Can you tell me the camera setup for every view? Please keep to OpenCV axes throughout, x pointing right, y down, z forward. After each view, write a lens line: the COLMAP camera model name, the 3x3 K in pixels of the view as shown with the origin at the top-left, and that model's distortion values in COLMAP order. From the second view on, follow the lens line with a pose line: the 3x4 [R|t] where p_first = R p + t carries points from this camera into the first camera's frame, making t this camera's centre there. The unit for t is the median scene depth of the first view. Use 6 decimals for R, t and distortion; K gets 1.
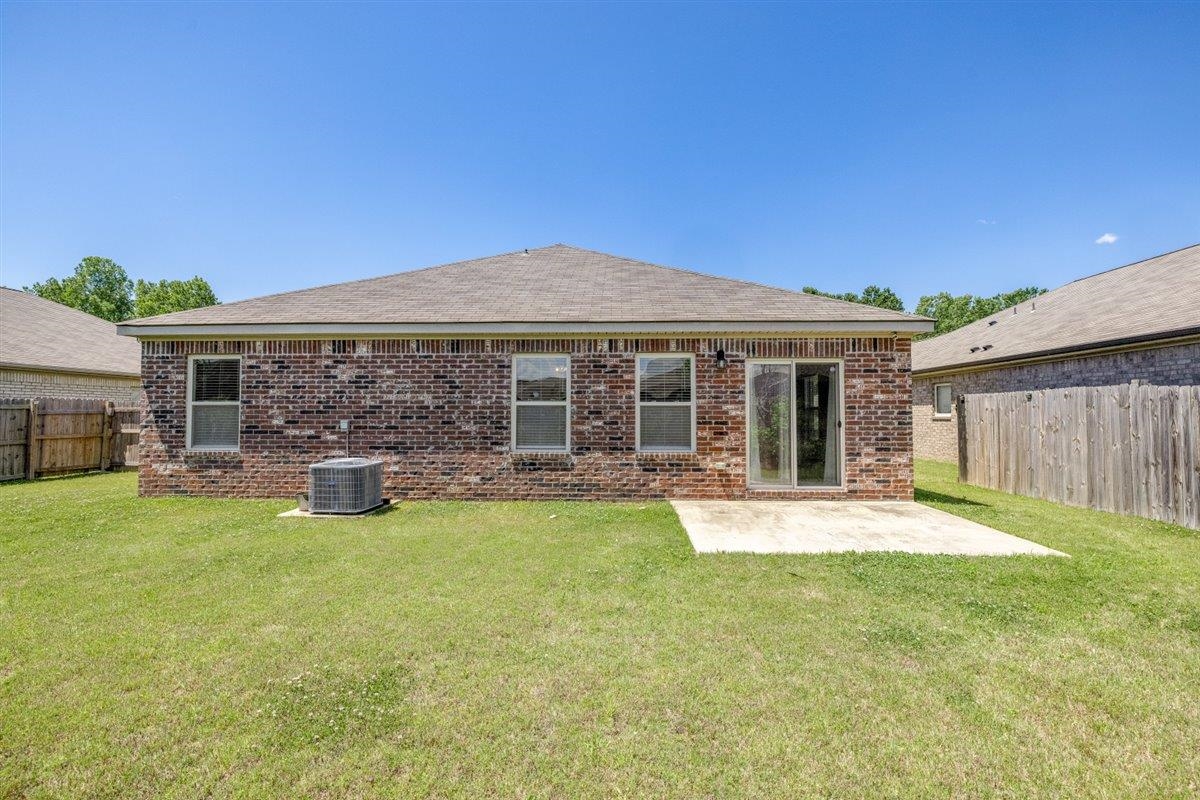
lens RADIAL K [[563.5, 0, 599.4], [0, 563.5, 401.2], [0, 0, 1]] dist [-0.013861, 0.000805]
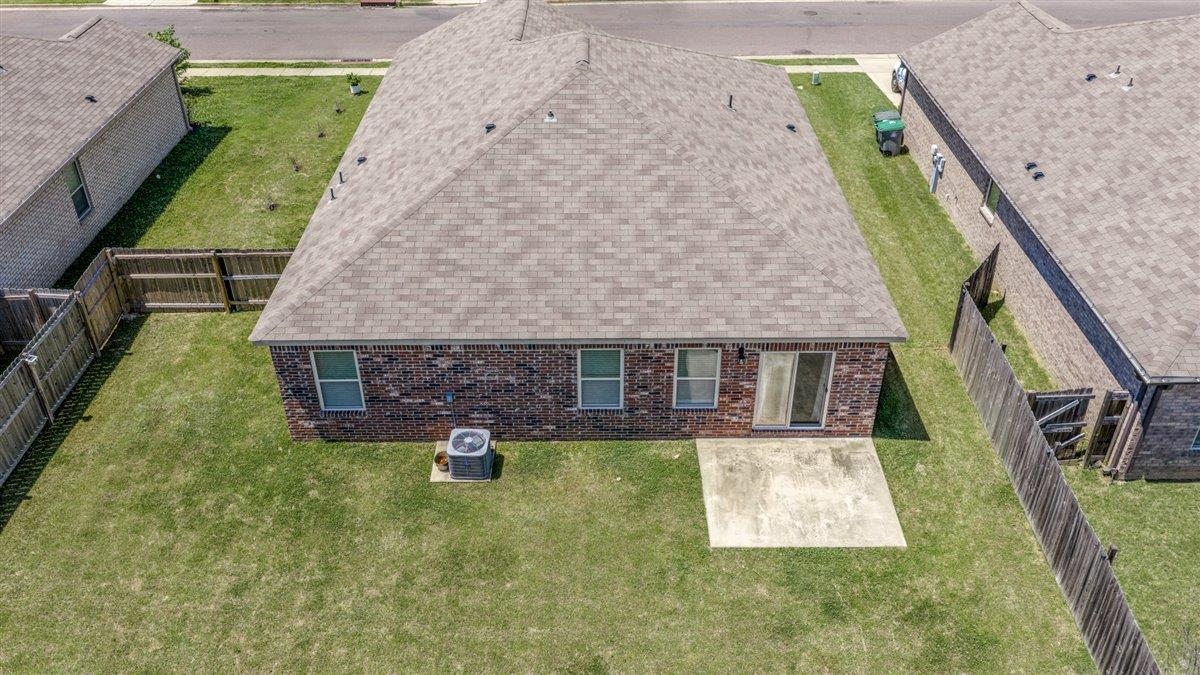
lens RADIAL K [[987.8, 0, 596.4], [0, 987.8, 340.1], [0, 0, 1]] dist [0.010207, -0.003420]
pose [[0.999044, -0.030654, 0.031177, -0.184485], [0.006241, 0.805736, 0.592243, -1.438411], [-0.043275, -0.591482, 0.805156, -0.785161]]
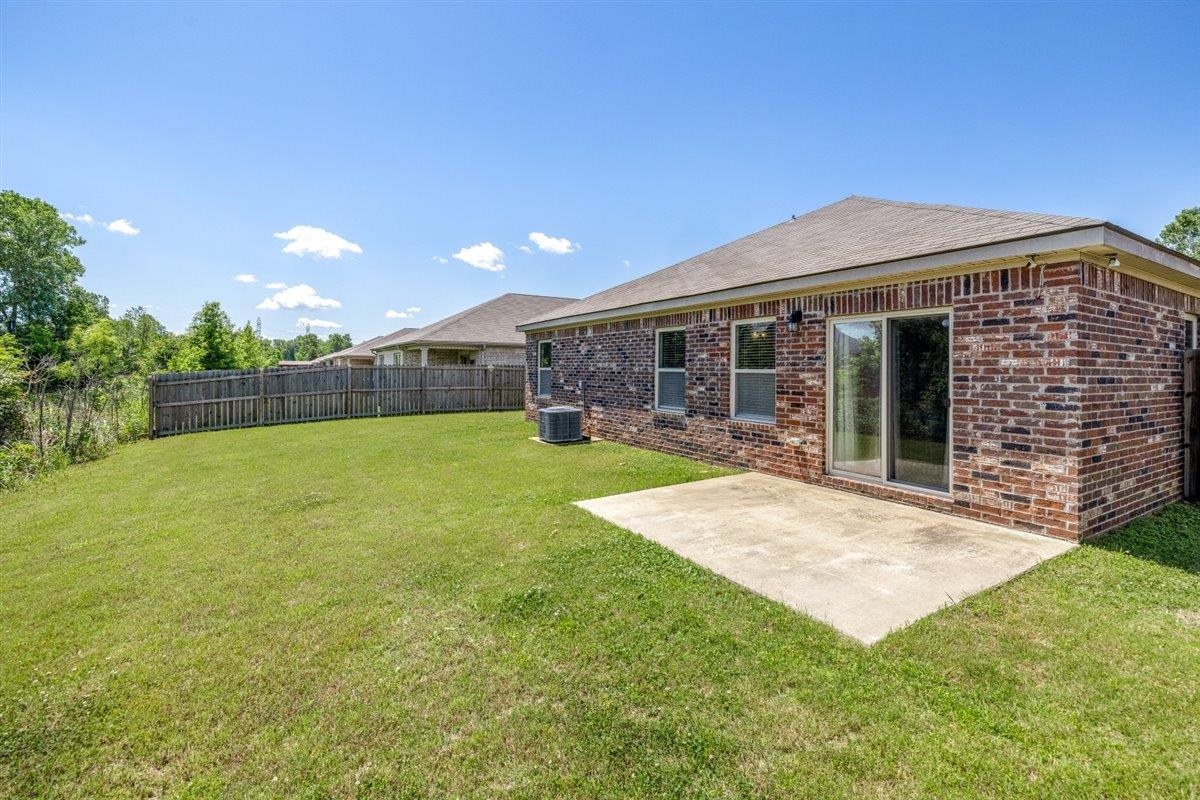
lens RADIAL K [[517.4, 0, 599.6], [0, 517.4, 363.1], [0, 0, 1]] dist [-0.001295, -0.001159]
pose [[0.554501, -0.007060, -0.832153, 0.715122], [0.023542, 0.999697, 0.007205, -0.021869], [0.831850, -0.023586, 0.554499, 0.293446]]
